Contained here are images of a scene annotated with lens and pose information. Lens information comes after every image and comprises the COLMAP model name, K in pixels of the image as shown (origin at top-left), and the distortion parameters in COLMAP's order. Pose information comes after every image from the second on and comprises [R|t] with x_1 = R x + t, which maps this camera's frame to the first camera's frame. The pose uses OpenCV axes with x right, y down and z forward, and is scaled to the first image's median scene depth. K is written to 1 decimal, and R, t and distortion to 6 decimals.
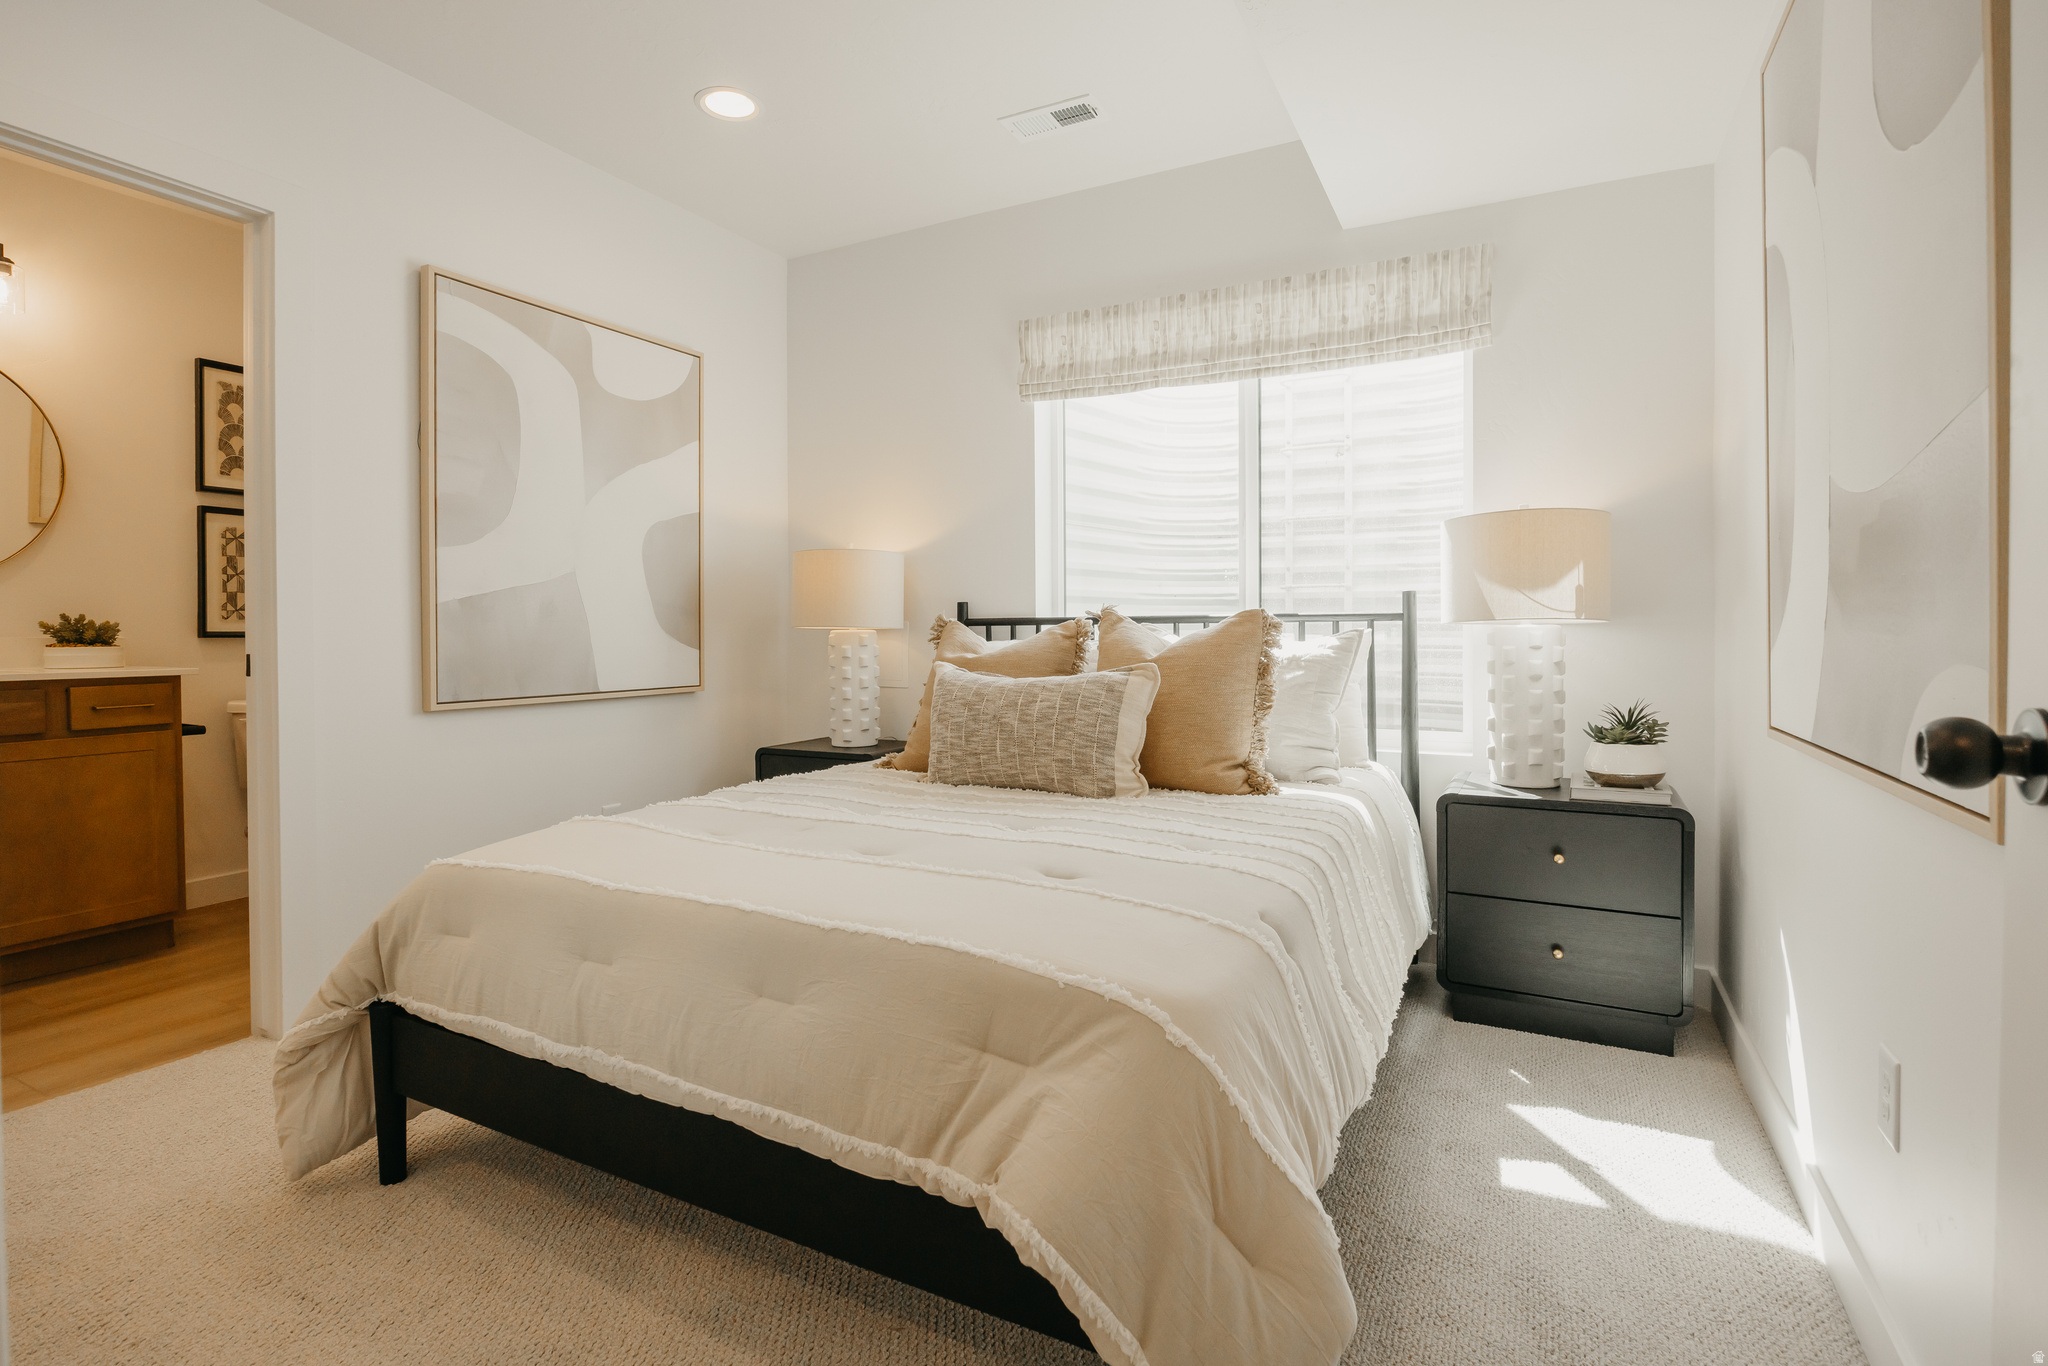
lens RADIAL K [[956.0, 0, 979.0], [0, 956.0, 637.5], [0, 0, 1]] dist [-0.014842, 0.001451]
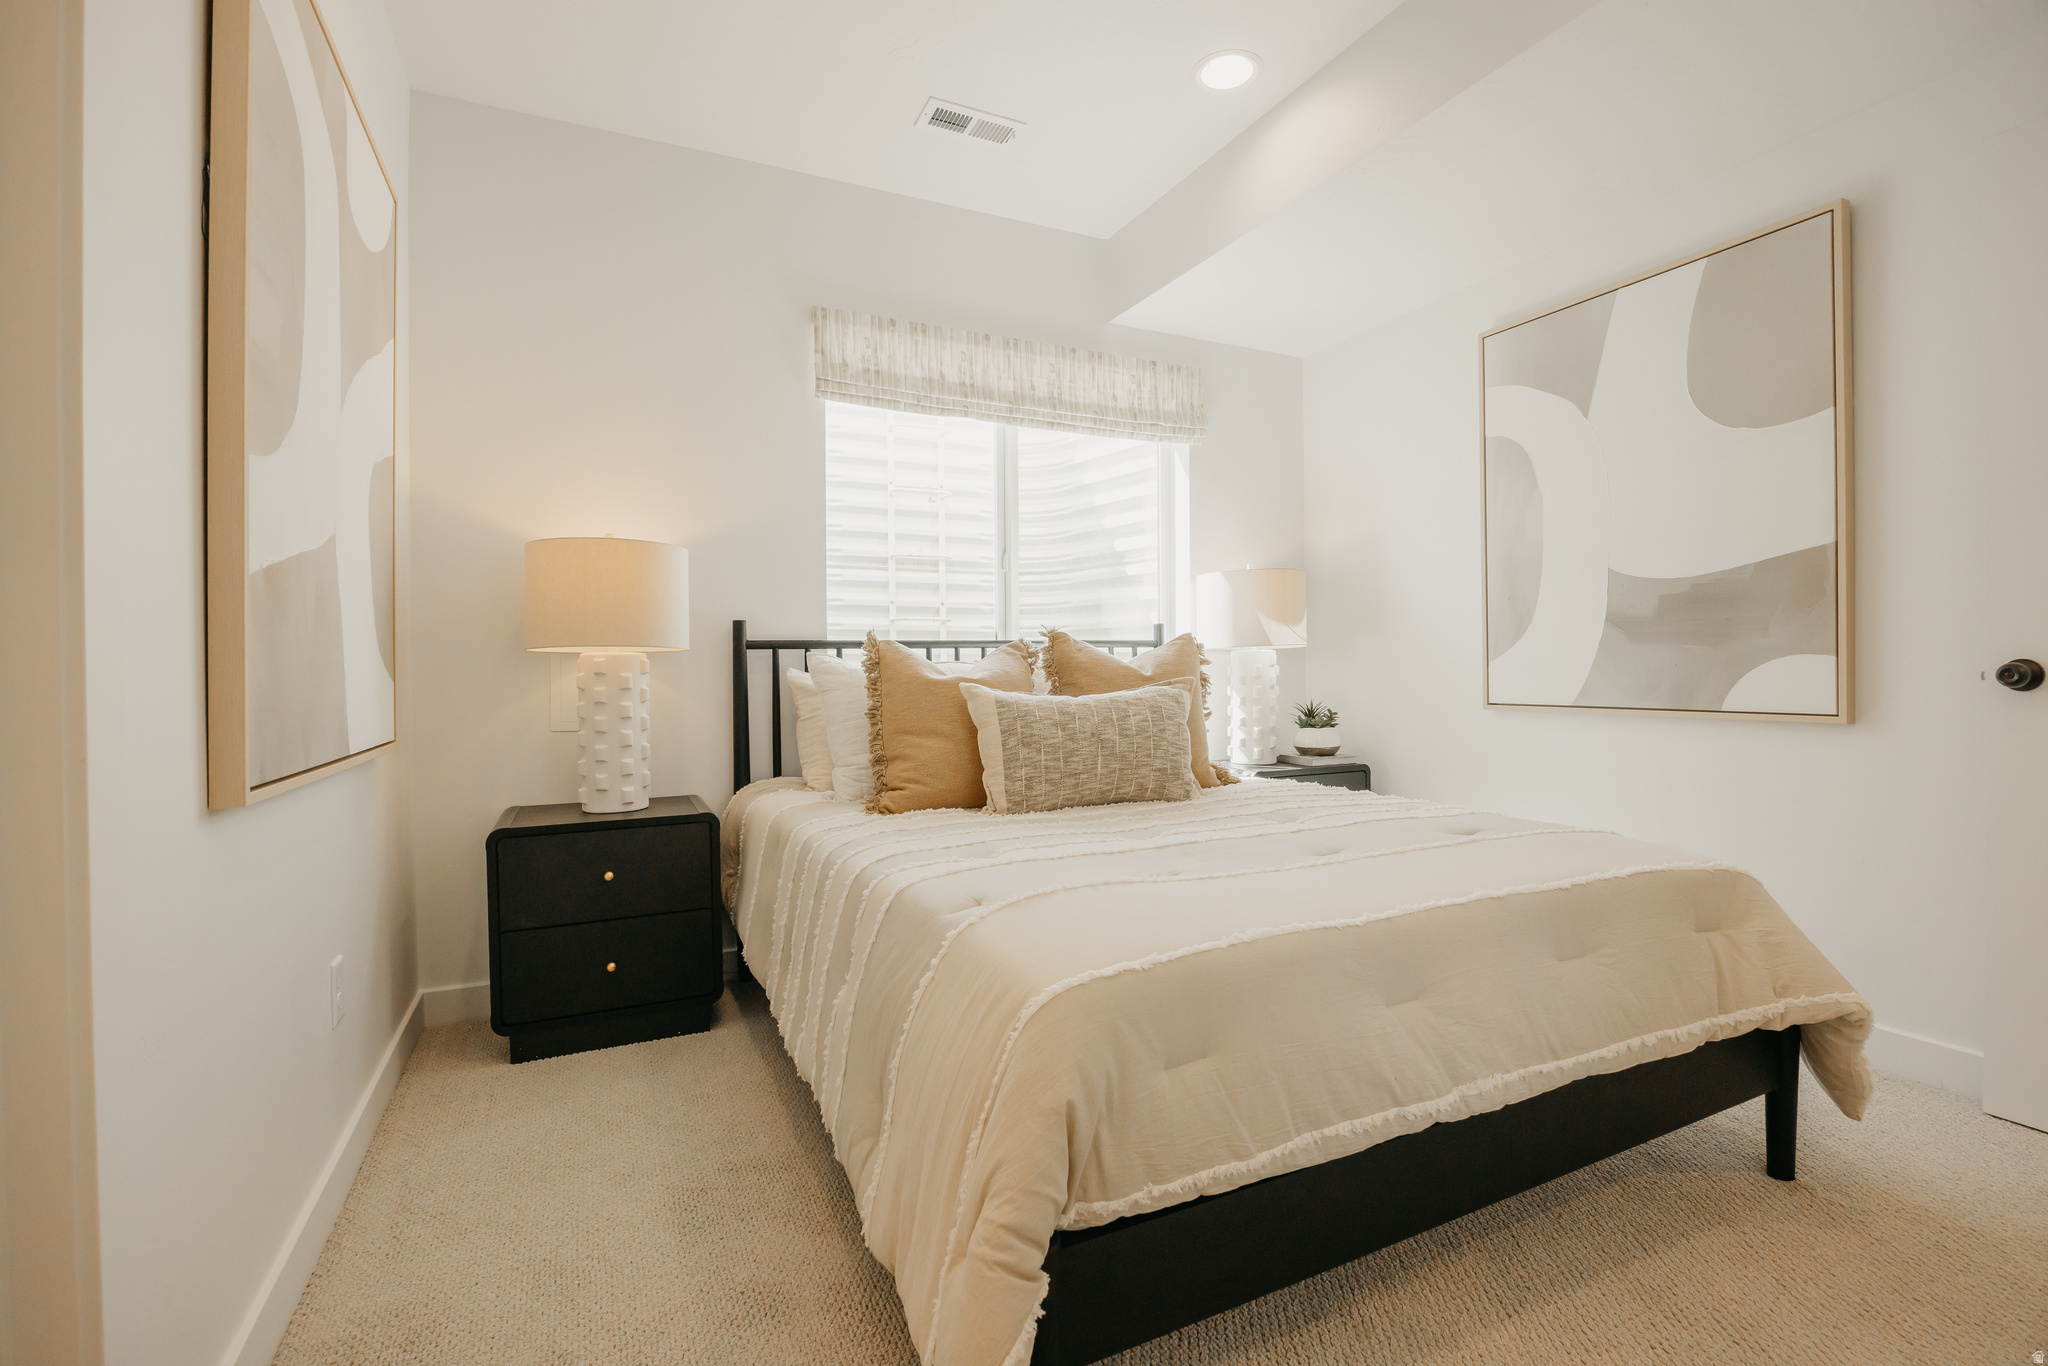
lens RADIAL K [[956.0, 0, 1035.7], [0, 956.0, 666.8], [0, 0, 1]] dist [-0.014842, 0.001451]
pose [[0.579960, -0.001276, 0.814644, -0.639790], [0.014556, 0.999855, -0.008797, 0.016656], [-0.814515, 0.016960, 0.579895, 0.370711]]
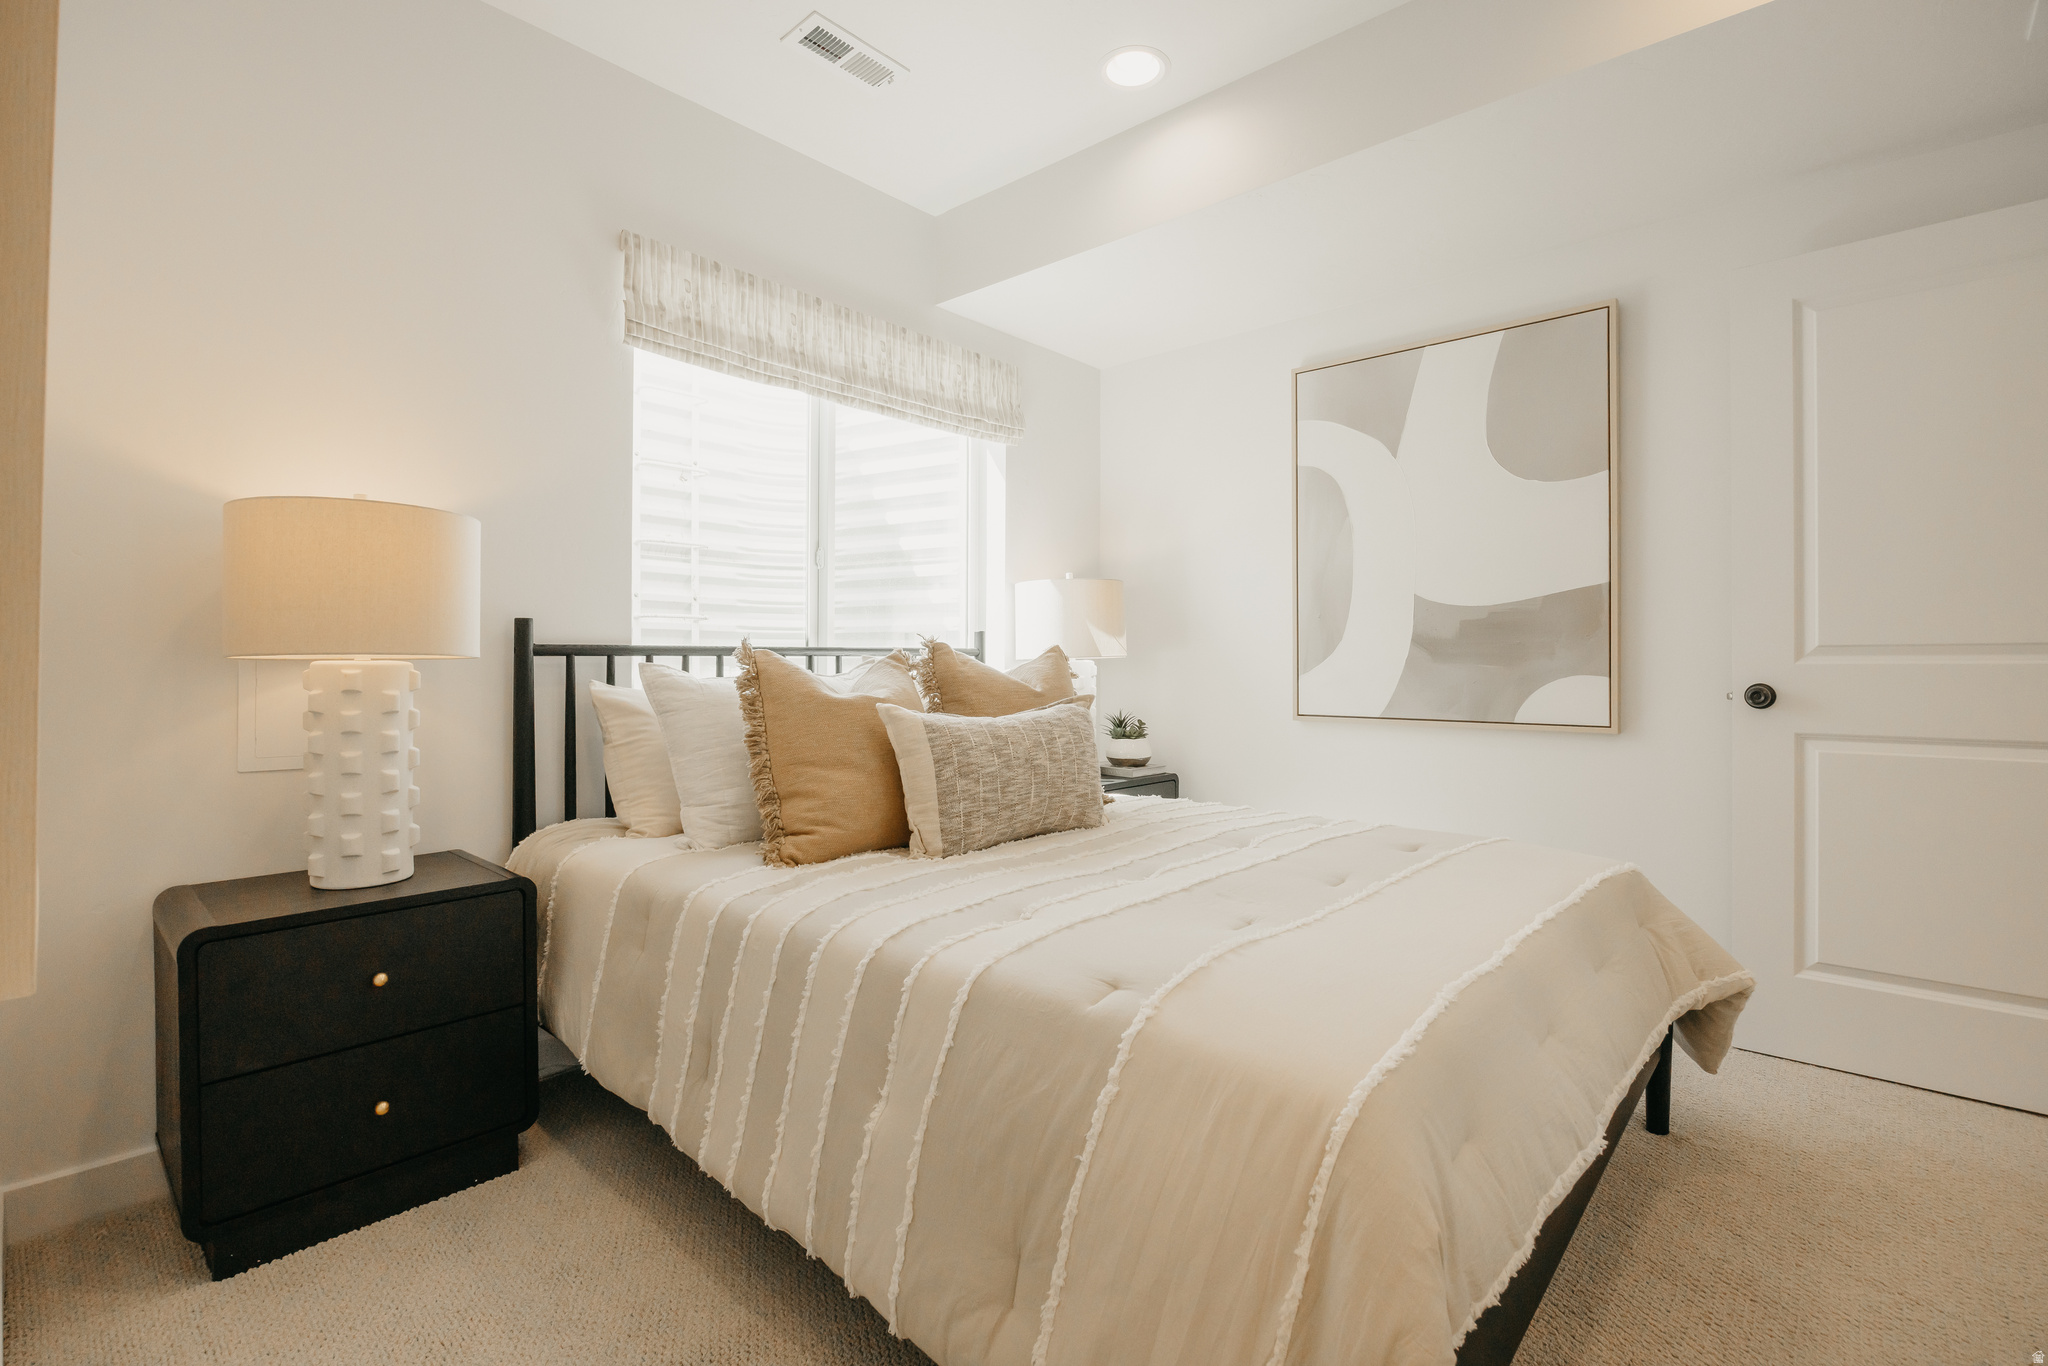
lens RADIAL K [[956.0, 0, 1037.8], [0, 956.0, 652.5], [0, 0, 1]] dist [-0.014842, 0.001451]
pose [[0.218698, 0.013414, 0.975700, -0.662406], [0.006546, 0.999863, -0.015214, -0.002789], [-0.975771, 0.009714, 0.218580, 0.623889]]
